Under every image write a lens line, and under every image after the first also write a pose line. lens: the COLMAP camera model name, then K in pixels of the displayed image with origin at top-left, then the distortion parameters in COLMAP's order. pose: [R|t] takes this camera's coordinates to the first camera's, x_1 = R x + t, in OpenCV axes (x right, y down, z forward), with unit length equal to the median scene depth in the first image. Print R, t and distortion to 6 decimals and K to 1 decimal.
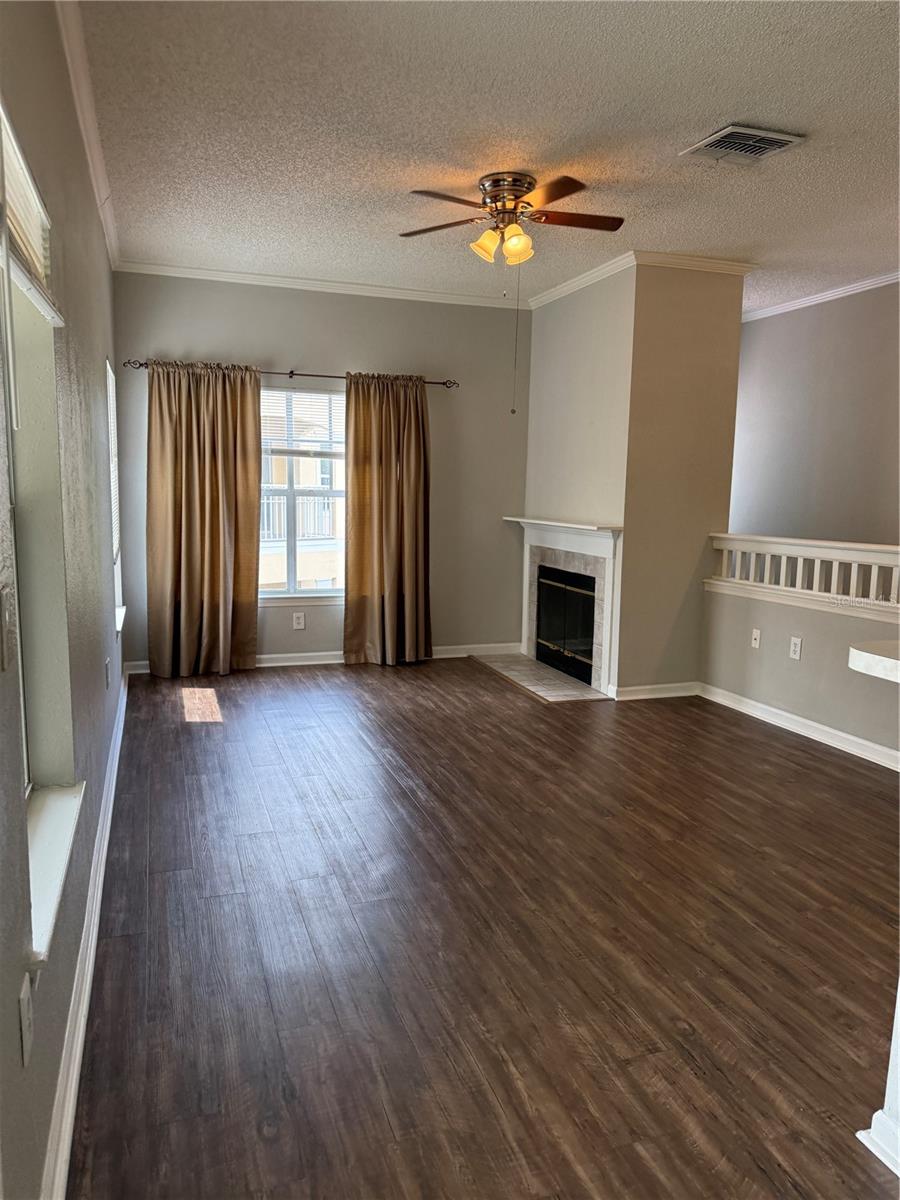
lens RADIAL K [[837.9, 0, 429.2], [0, 837.9, 628.0], [0, 0, 1]] dist [0.042634, -0.056202]
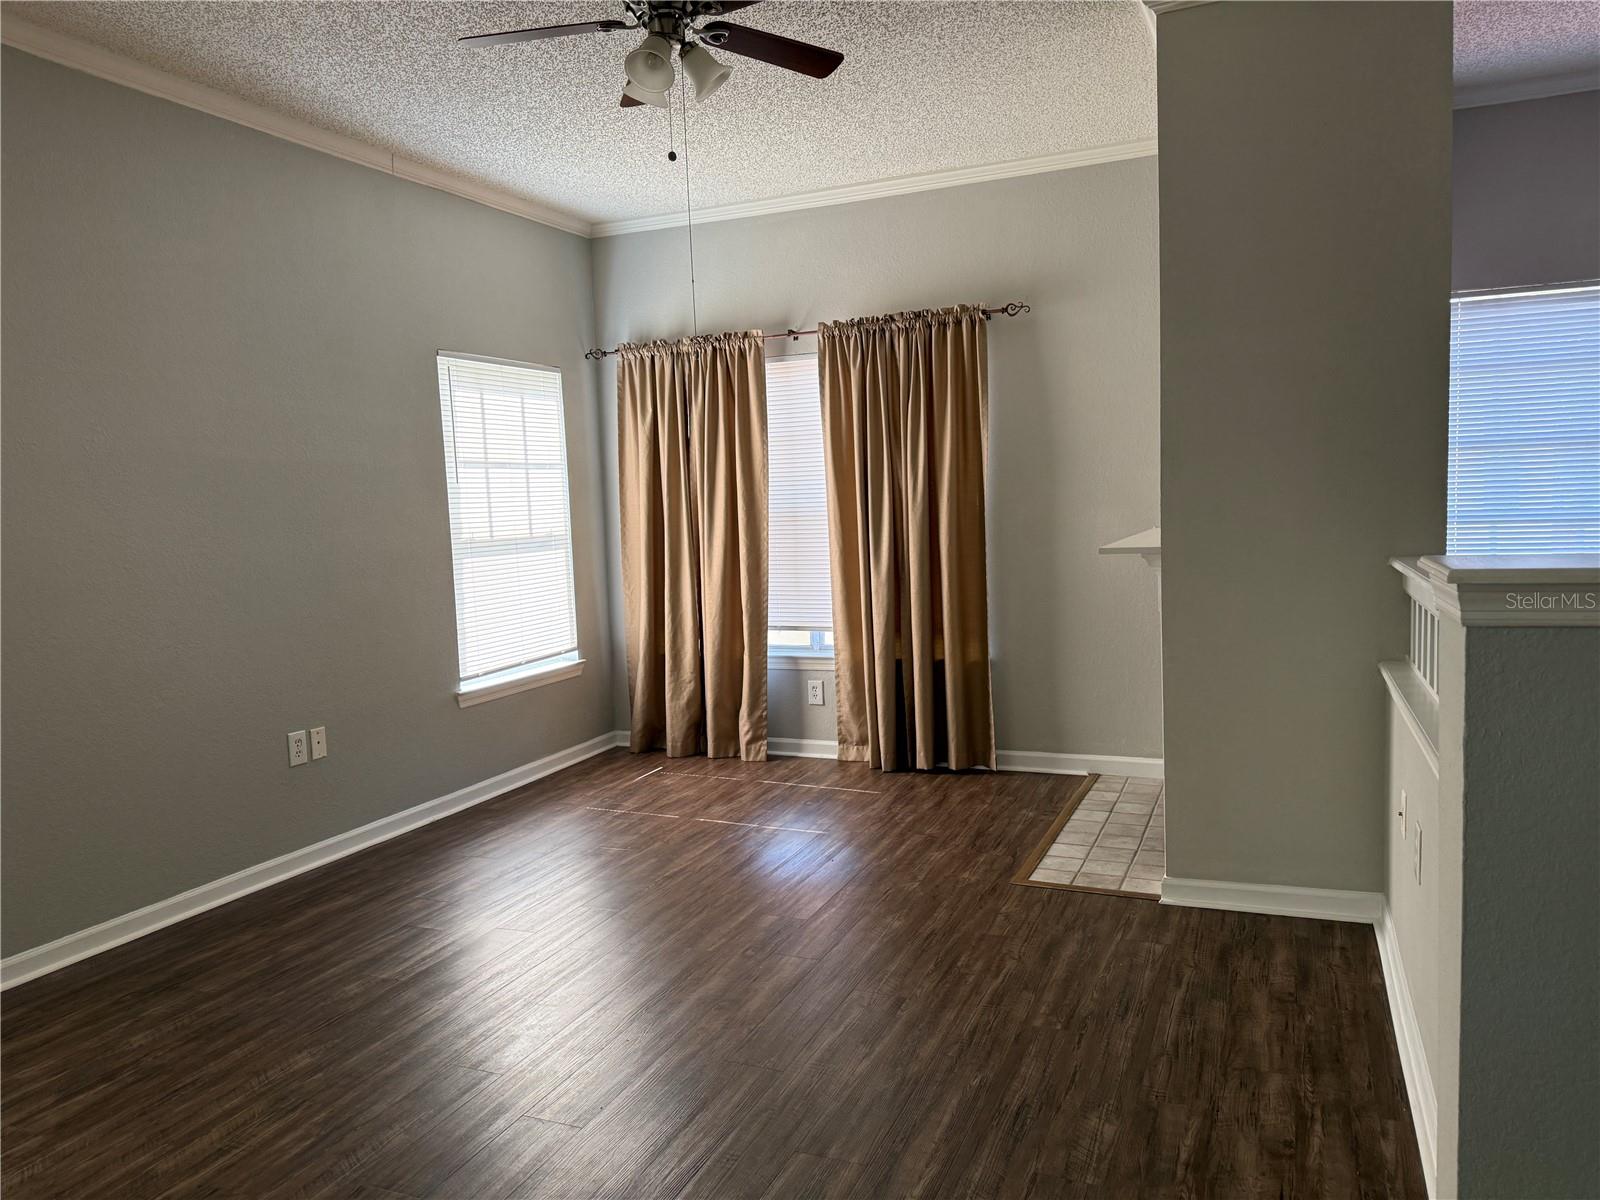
lens RADIAL K [[1117.2, 0, 803.6], [0, 1117.2, 627.5], [0, 0, 1]] dist [0.042634, -0.056202]
pose [[0.751852, 0.030935, -0.658606, 0.516519], [-0.055995, 0.998286, -0.017033, -0.053658], [0.656950, 0.049685, 0.752295, 0.370498]]
